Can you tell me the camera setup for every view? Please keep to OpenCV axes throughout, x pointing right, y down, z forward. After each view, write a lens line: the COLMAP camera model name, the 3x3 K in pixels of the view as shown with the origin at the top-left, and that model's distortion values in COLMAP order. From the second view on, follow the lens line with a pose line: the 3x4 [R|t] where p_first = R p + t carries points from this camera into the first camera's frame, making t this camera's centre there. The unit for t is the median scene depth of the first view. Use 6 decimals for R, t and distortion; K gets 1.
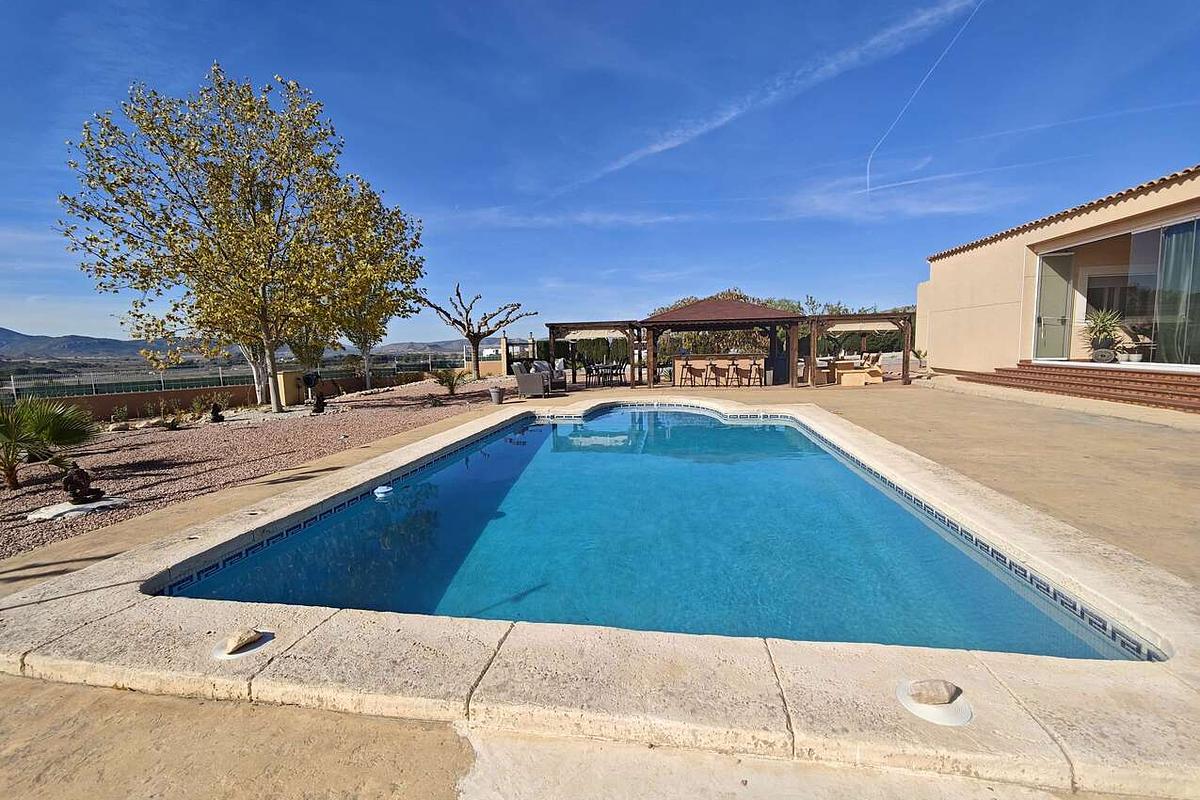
lens RADIAL K [[504.1, 0, 597.9], [0, 504.1, 390.5], [0, 0, 1]] dist [-0.001843, -0.000085]
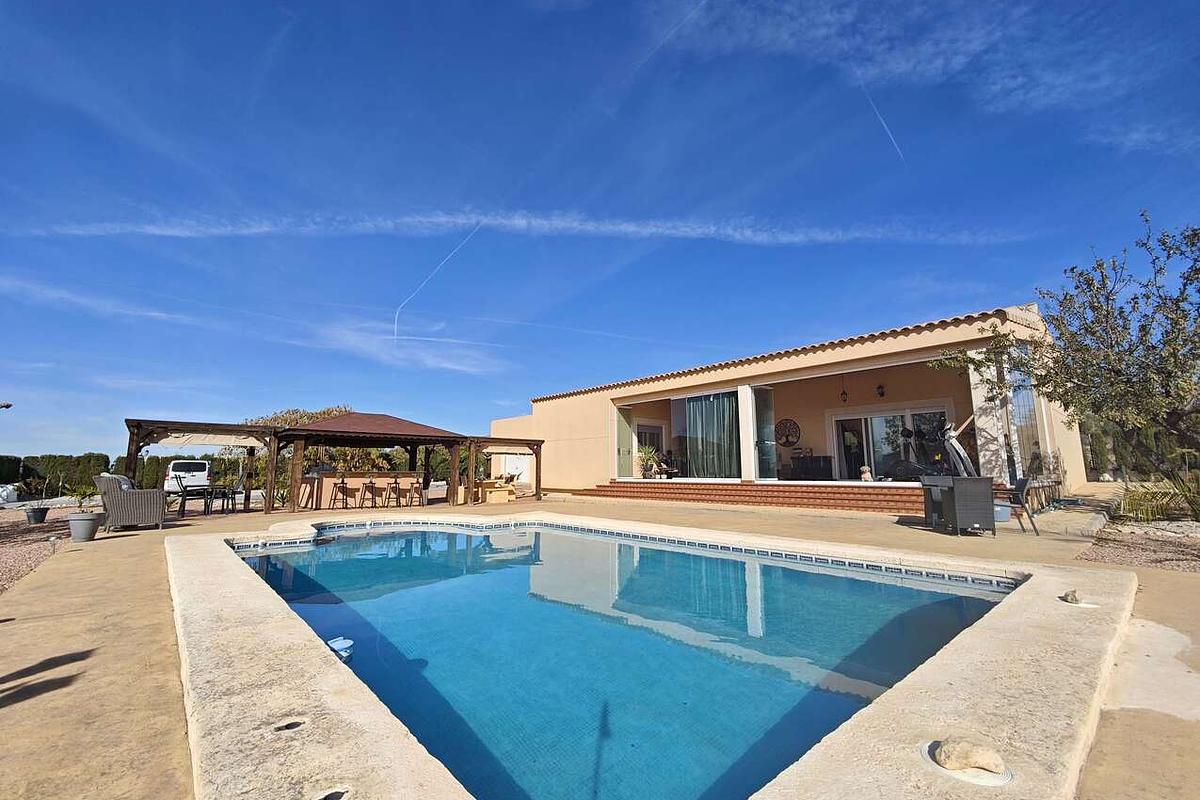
lens RADIAL K [[500.7, 0, 600.0], [0, 500.7, 400.0], [0, 0, 1]] dist [-0.001467, 0.000155]
pose [[0.635546, 0.131472, 0.760786, -0.256537], [0.056246, 0.974892, -0.215459, 0.023483], [-0.770011, 0.179726, 0.612194, 0.141325]]
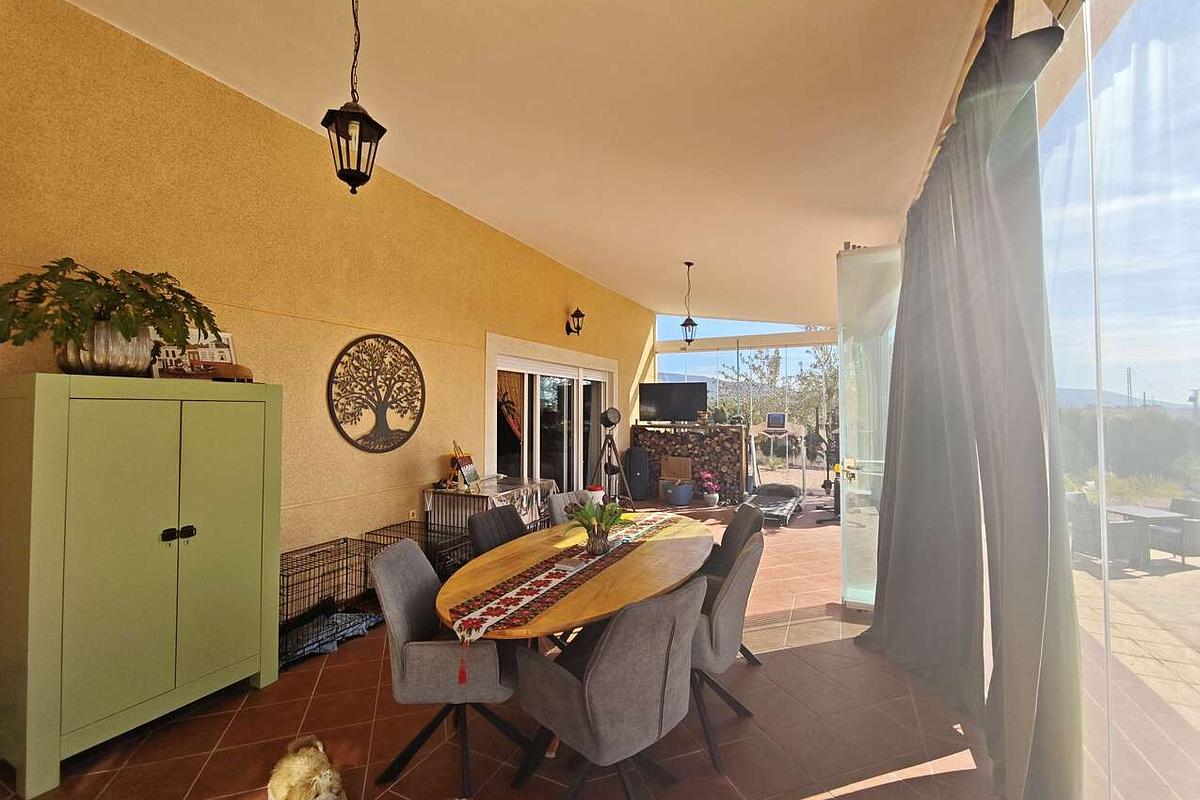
lens RADIAL K [[500.7, 0, 600.0], [0, 500.7, 400.0], [0, 0, 1]] dist [-0.001467, 0.000155]
pose [[-0.959632, 0.035539, 0.279004, 0.890245], [0.055310, 0.996460, 0.063313, -0.161969], [-0.275766, 0.076189, -0.958200, 0.866257]]
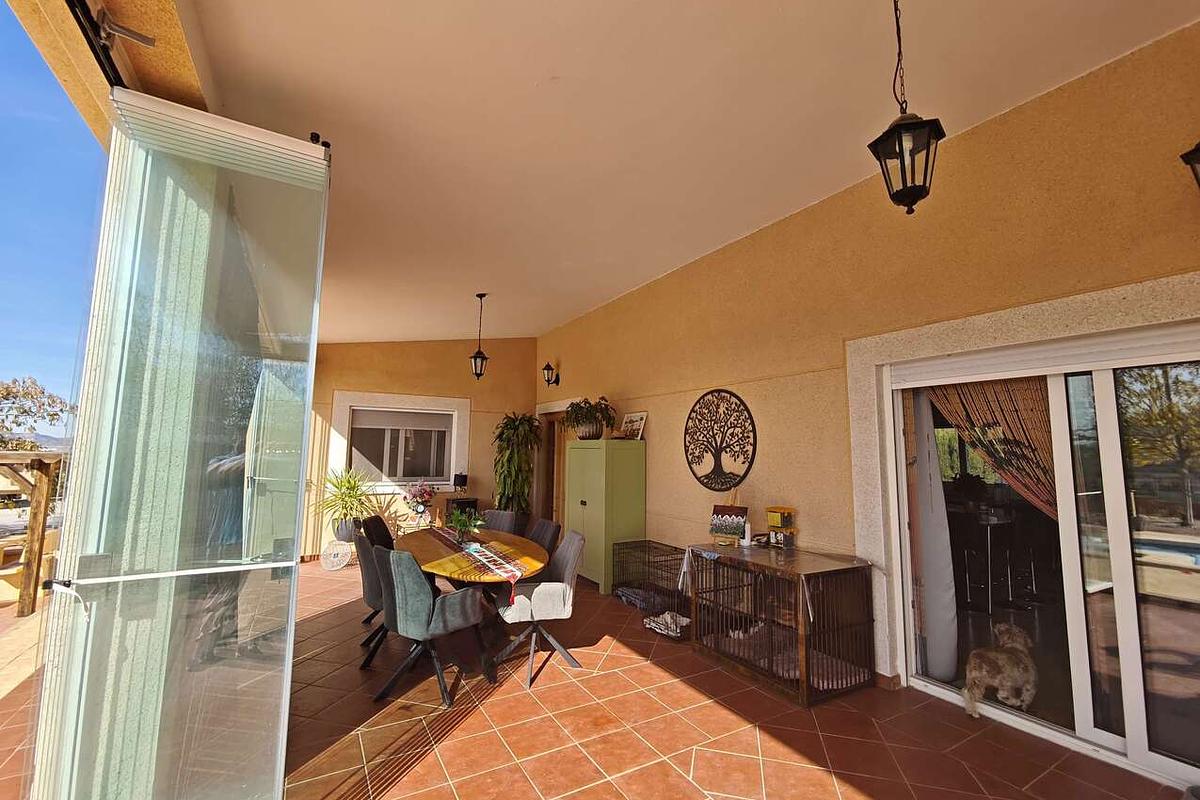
lens RADIAL K [[500.7, 0, 600.0], [0, 500.7, 400.0], [0, 0, 1]] dist [-0.001467, 0.000155]
pose [[0.767013, 0.103615, 0.633210, 0.808525], [0.027110, 0.980760, -0.193325, -0.113189], [-0.641059, 0.165449, 0.749447, 0.372481]]
